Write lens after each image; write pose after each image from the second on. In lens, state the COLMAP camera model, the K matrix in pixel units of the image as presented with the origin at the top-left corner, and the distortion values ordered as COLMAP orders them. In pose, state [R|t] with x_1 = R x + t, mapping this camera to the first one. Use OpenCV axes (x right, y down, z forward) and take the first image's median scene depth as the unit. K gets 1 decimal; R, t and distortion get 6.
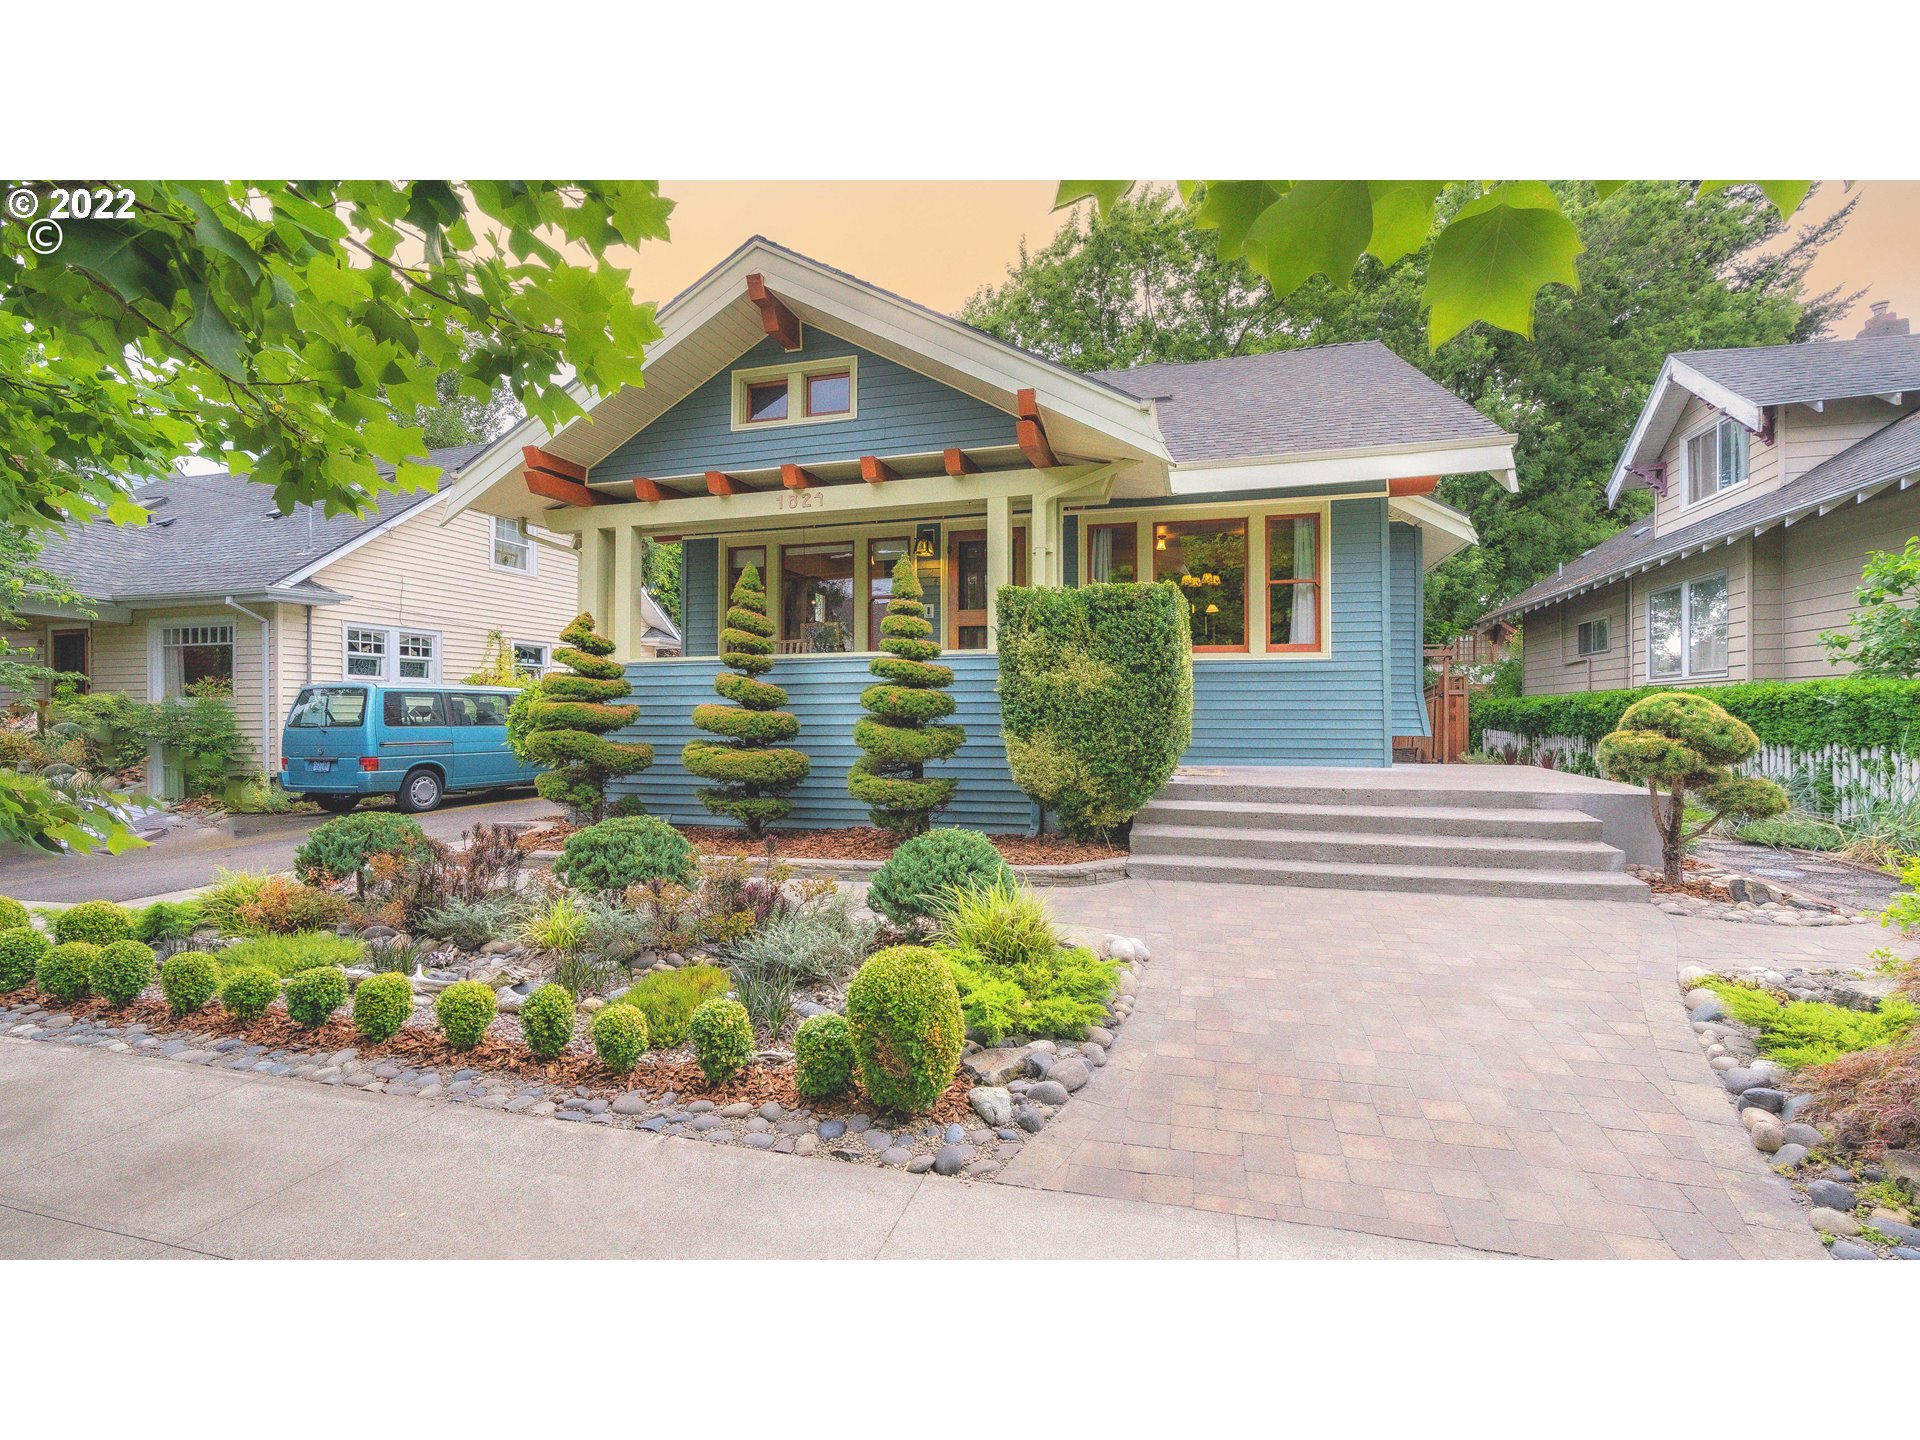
lens RADIAL K [[875.5, 0, 956.0], [0, 875.5, 712.6], [0, 0, 1]] dist [-0.016712, 0.000803]
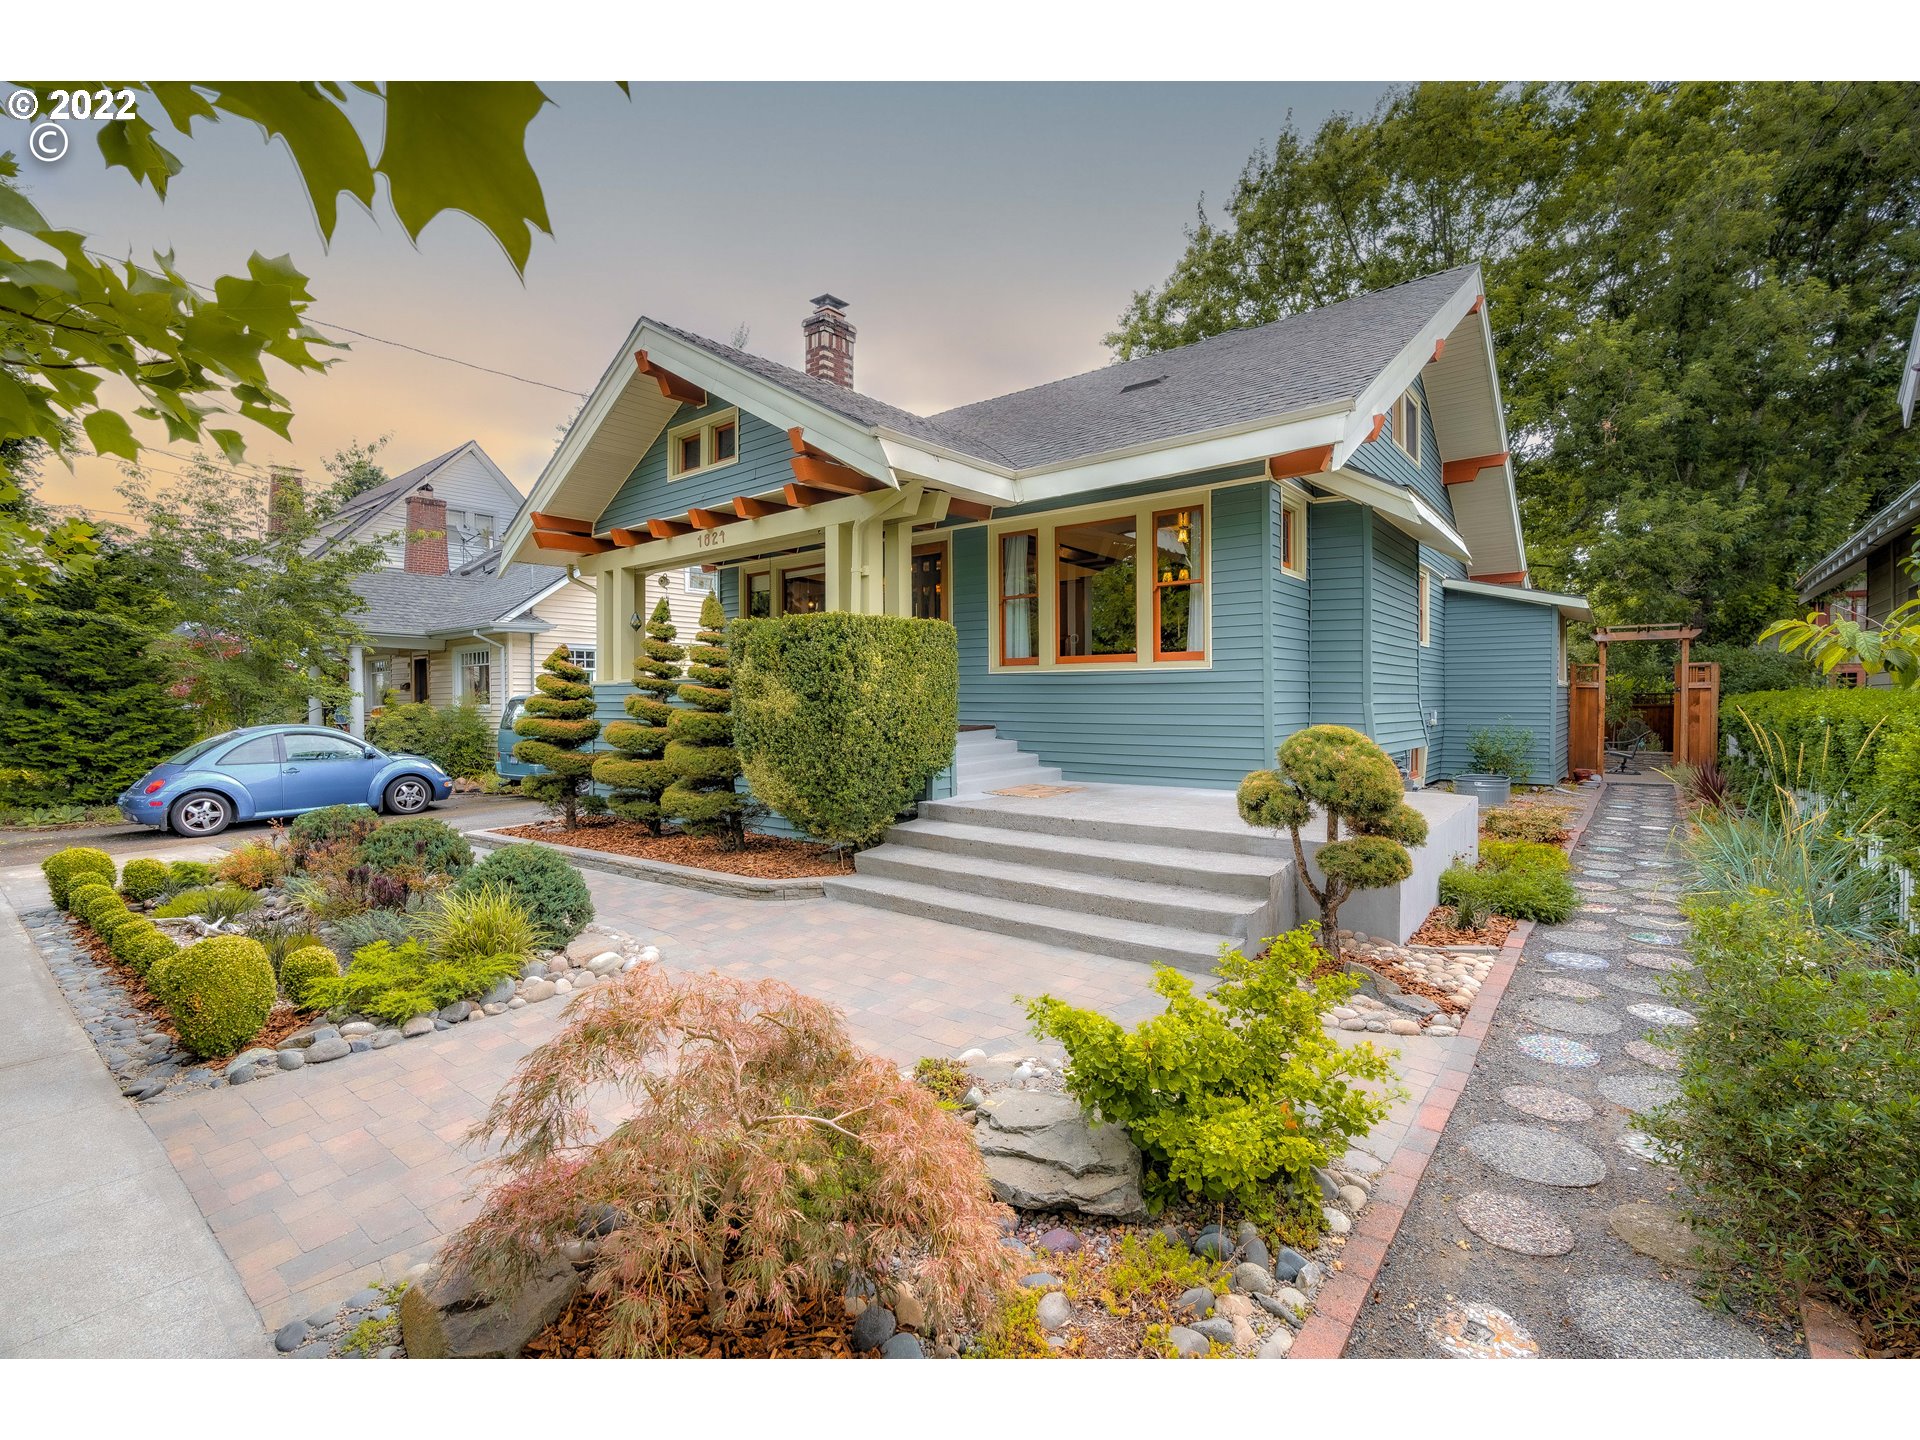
lens RADIAL K [[875.5, 0, 948.3], [0, 875.5, 713.6], [0, 0, 1]] dist [-0.016712, 0.000803]
pose [[0.919412, -0.000912, -0.393294, 0.550734], [0.007751, 0.999845, 0.015802, -0.032434], [0.393219, -0.017577, 0.919277, 0.078043]]
